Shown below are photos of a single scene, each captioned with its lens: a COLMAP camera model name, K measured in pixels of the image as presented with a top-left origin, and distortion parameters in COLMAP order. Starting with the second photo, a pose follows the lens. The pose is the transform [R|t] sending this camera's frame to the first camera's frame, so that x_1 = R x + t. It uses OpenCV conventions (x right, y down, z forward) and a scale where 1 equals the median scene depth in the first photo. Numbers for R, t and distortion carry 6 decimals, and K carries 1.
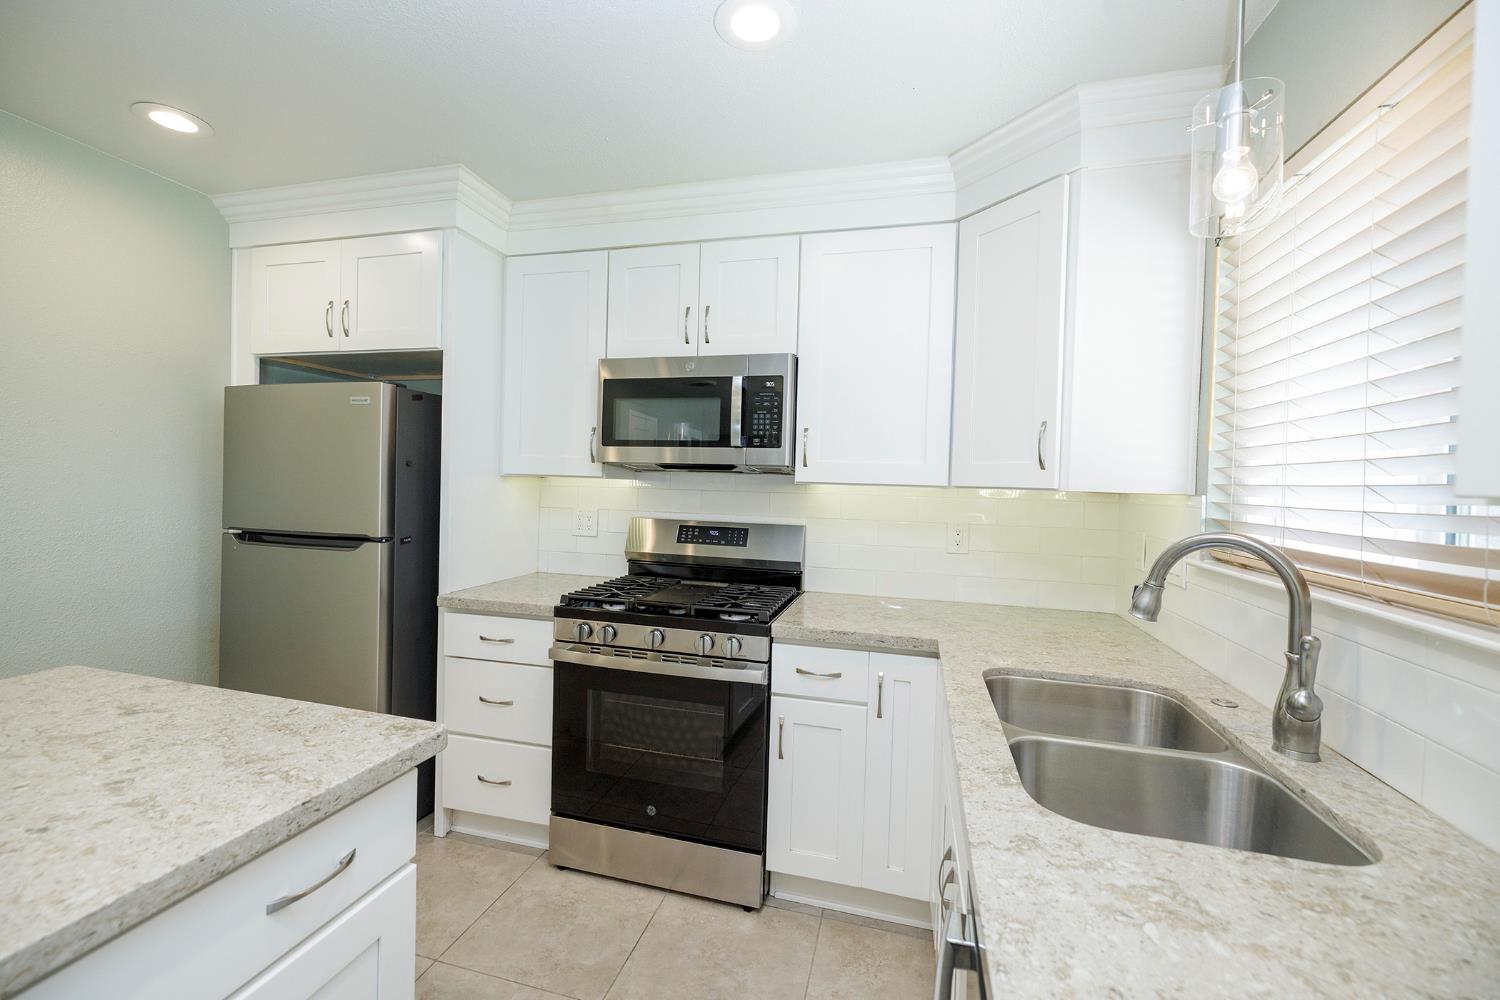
lens RADIAL K [[622.0, 0, 741.6], [0, 622.0, 490.6], [0, 0, 1]] dist [-0.001804, -0.000285]
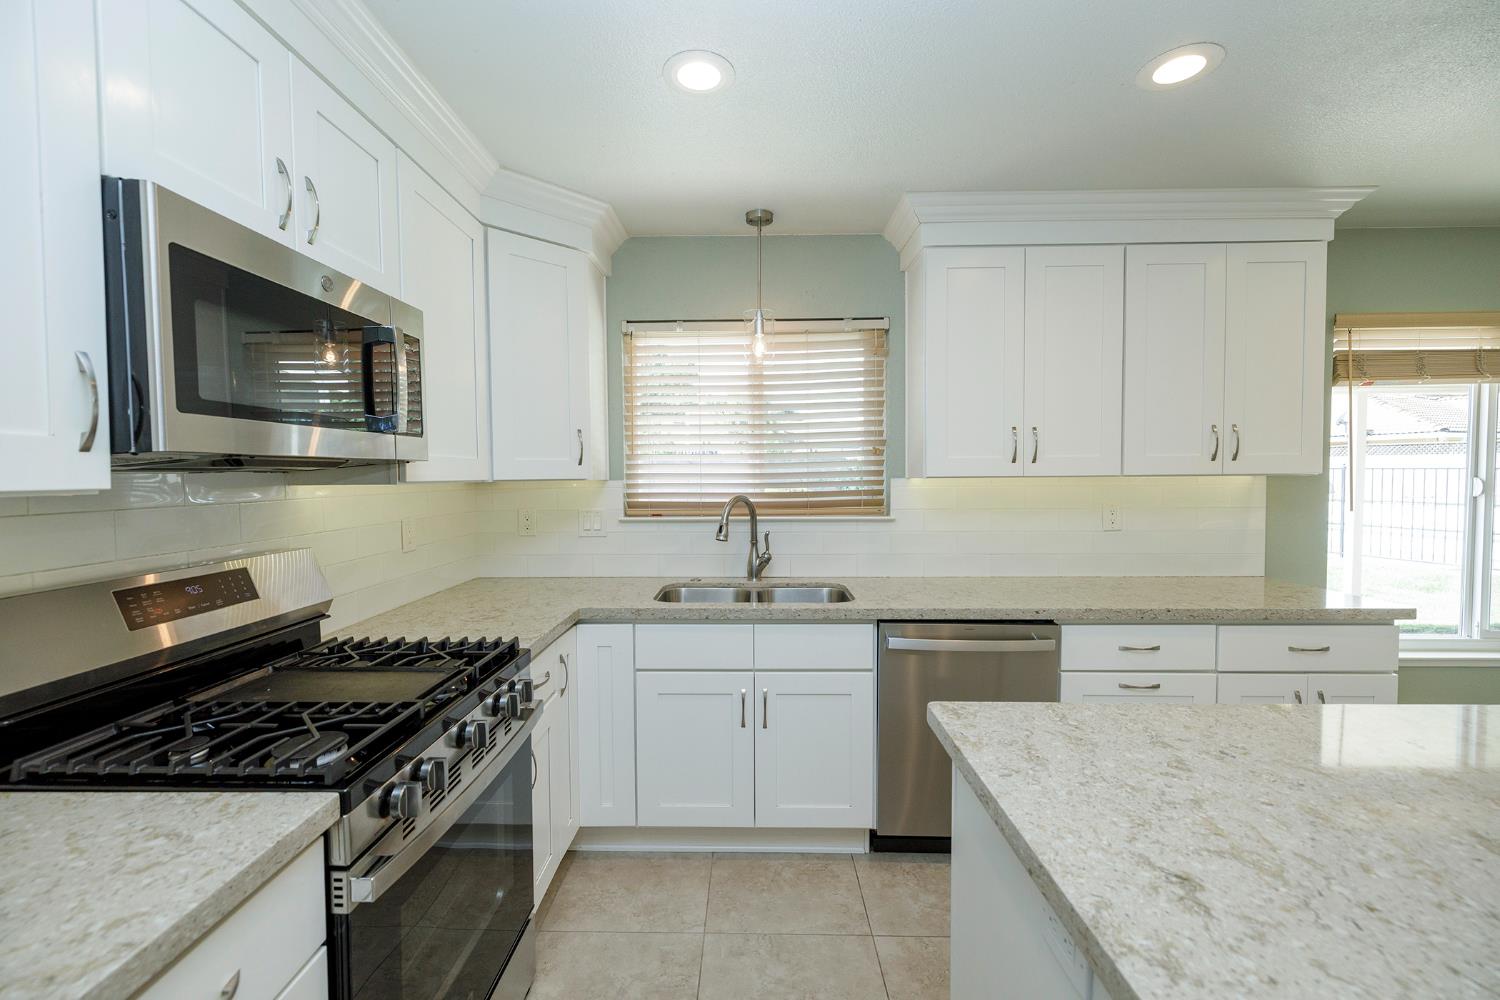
lens RADIAL K [[635.9, 0, 731.5], [0, 635.9, 493.9], [0, 0, 1]] dist [0.000705, 0.000027]
pose [[-0.232895, -0.057678, 0.970790, -0.753855], [0.015077, 0.997906, 0.062906, -0.042667], [-0.972385, 0.029287, -0.231538, 0.807822]]
